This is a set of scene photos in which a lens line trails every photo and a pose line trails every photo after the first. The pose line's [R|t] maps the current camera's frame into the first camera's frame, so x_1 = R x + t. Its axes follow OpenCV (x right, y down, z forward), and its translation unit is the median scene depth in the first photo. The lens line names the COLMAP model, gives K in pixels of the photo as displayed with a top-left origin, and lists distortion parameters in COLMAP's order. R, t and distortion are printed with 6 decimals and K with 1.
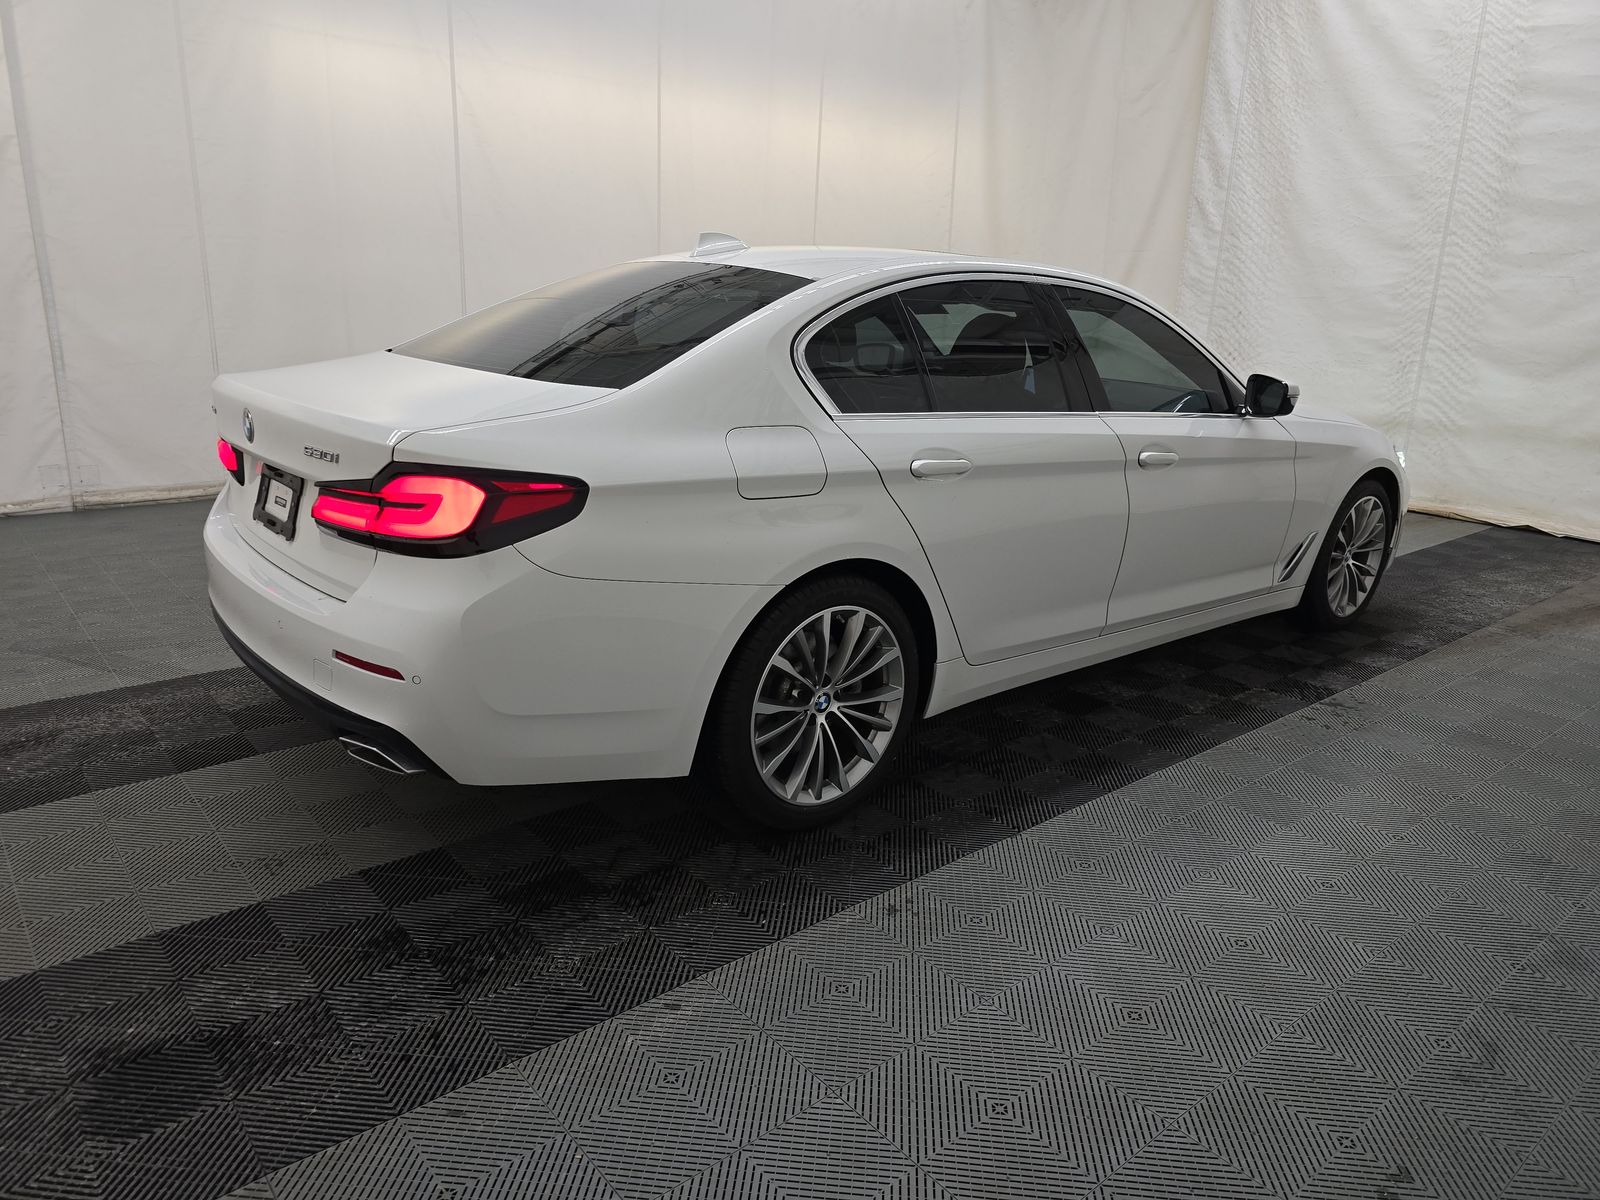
lens RADIAL K [[1115.6, 0, 800.0], [0, 1115.6, 600.0], [0, 0, 1]] dist [0.033950, -0.039103]
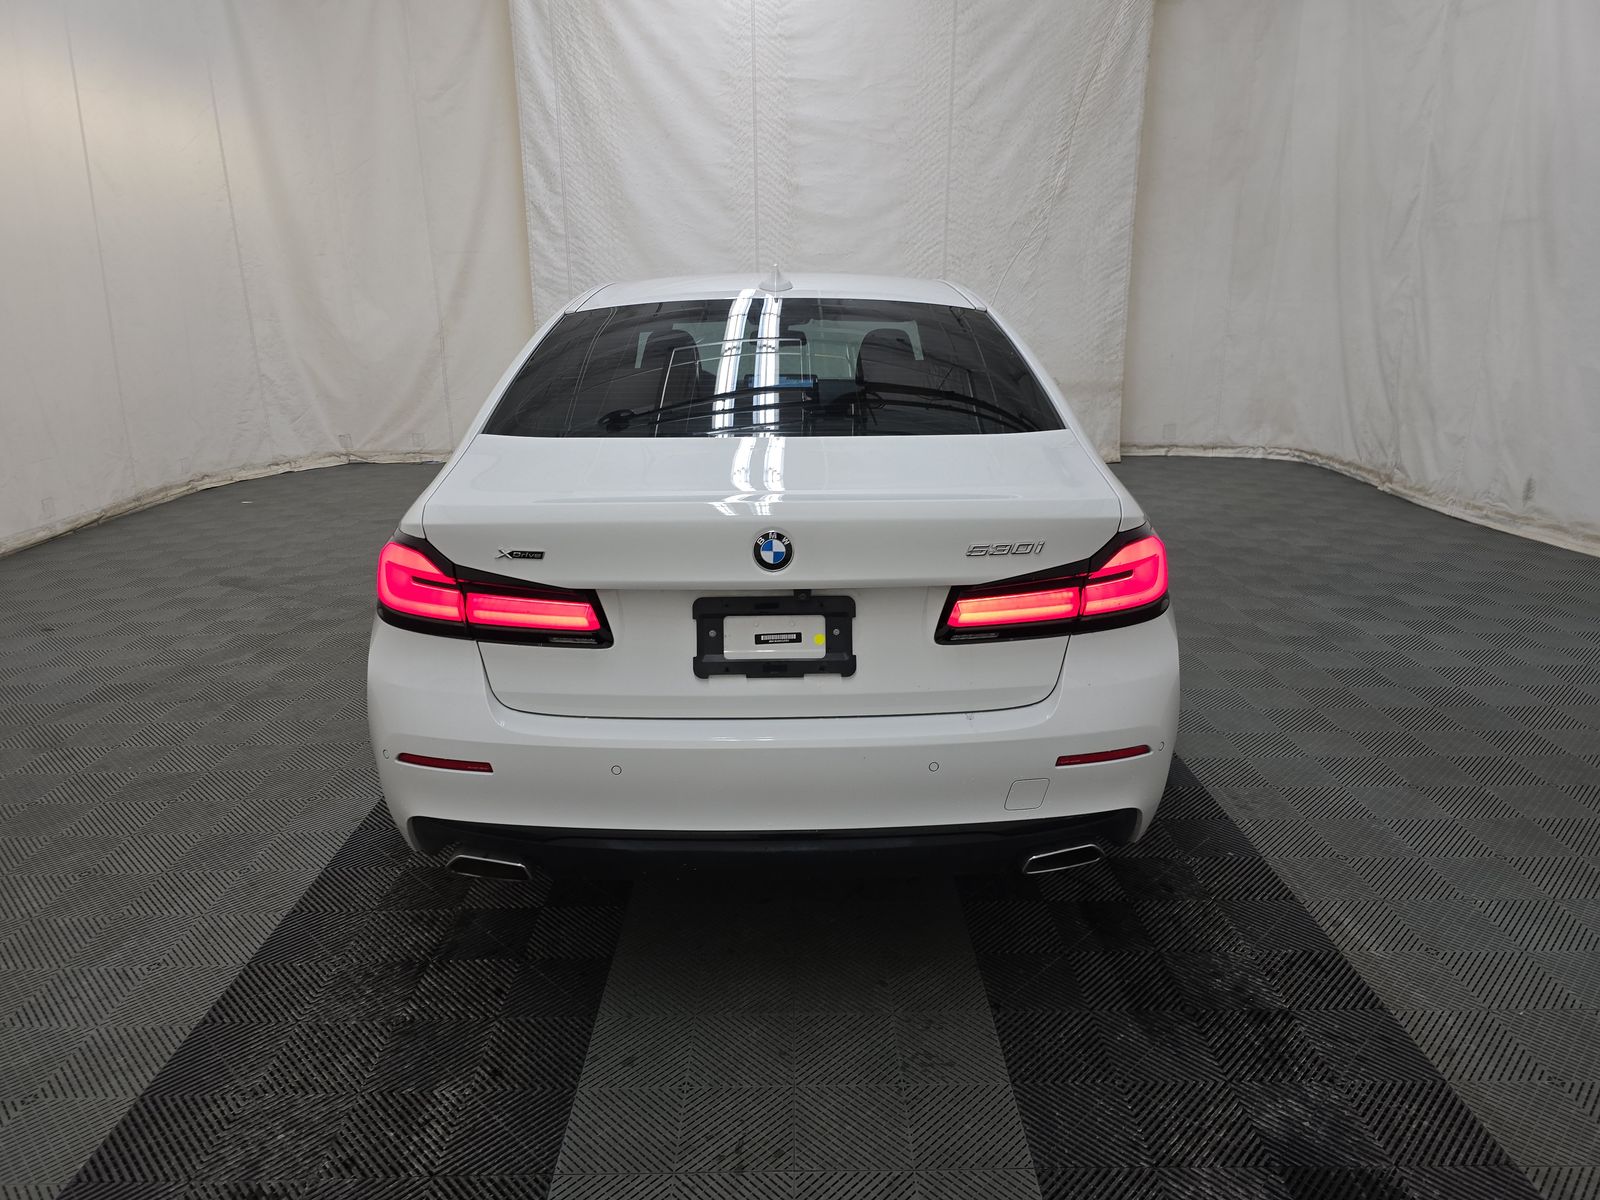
lens RADIAL K [[1115.6, 0, 800.0], [0, 1115.6, 600.0], [0, 0, 1]] dist [0.033950, -0.039103]
pose [[0.605961, -0.250673, 0.754966, -0.436774], [0.238073, 0.962701, 0.128562, -0.088756], [-0.759034, 0.101833, 0.643038, 0.206329]]
